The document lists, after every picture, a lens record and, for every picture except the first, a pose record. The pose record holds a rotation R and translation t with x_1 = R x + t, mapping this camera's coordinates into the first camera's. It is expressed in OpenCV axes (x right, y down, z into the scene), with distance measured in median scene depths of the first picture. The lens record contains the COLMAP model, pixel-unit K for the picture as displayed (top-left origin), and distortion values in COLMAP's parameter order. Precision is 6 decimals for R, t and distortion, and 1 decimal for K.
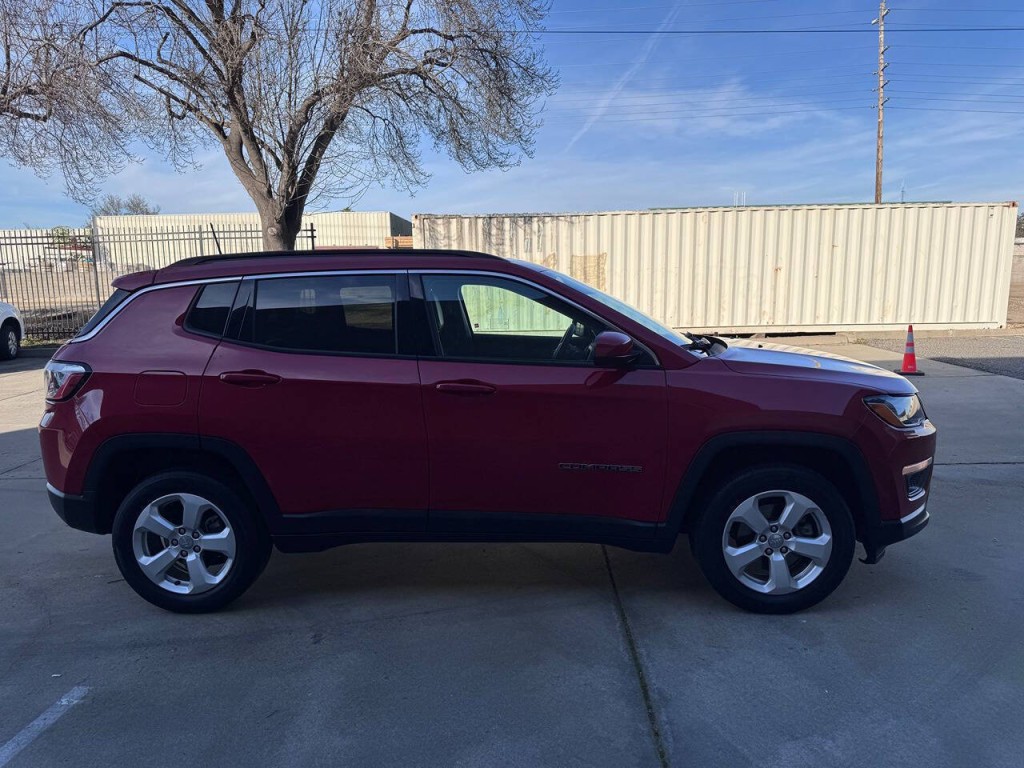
lens RADIAL K [[724.9, 0, 527.4], [0, 724.9, 388.6], [0, 0, 1]] dist [0.046254, -0.057372]
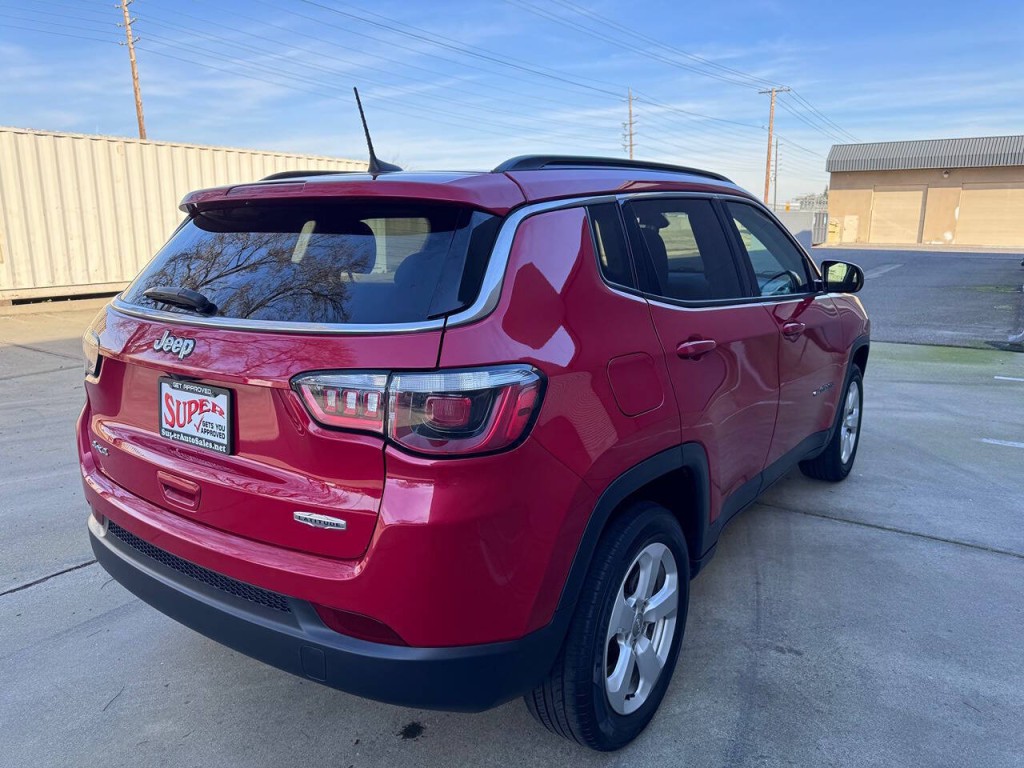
lens RADIAL K [[726.9, 0, 519.8], [0, 726.9, 383.8], [0, 0, 1]] dist [0.031138, -0.040132]
pose [[0.546239, -0.161991, 0.821816, -0.211336], [0.114578, 0.986349, 0.118265, -0.015809], [-0.829756, 0.029562, 0.557343, 0.155582]]
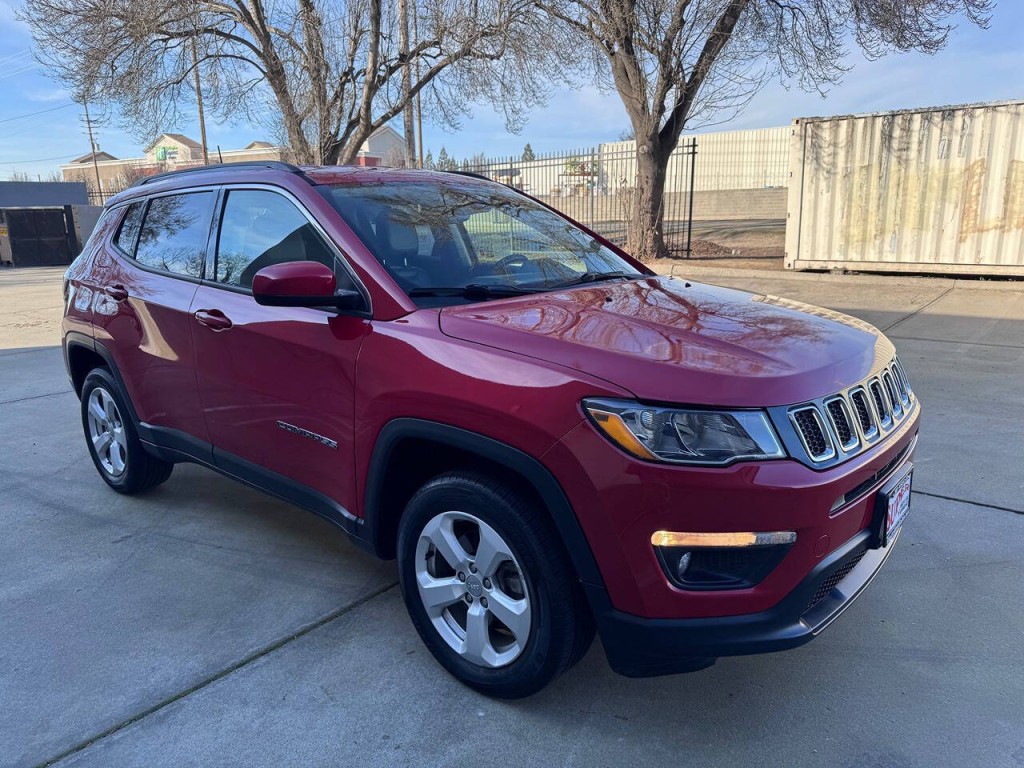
lens RADIAL K [[726.9, 0, 510.4], [0, 726.9, 394.2], [0, 0, 1]] dist [0.031138, -0.040132]
pose [[0.777696, 0.150106, -0.610456, 0.155360], [-0.081422, 0.986946, 0.138954, -0.013040], [0.623345, -0.058360, 0.779766, 0.104376]]
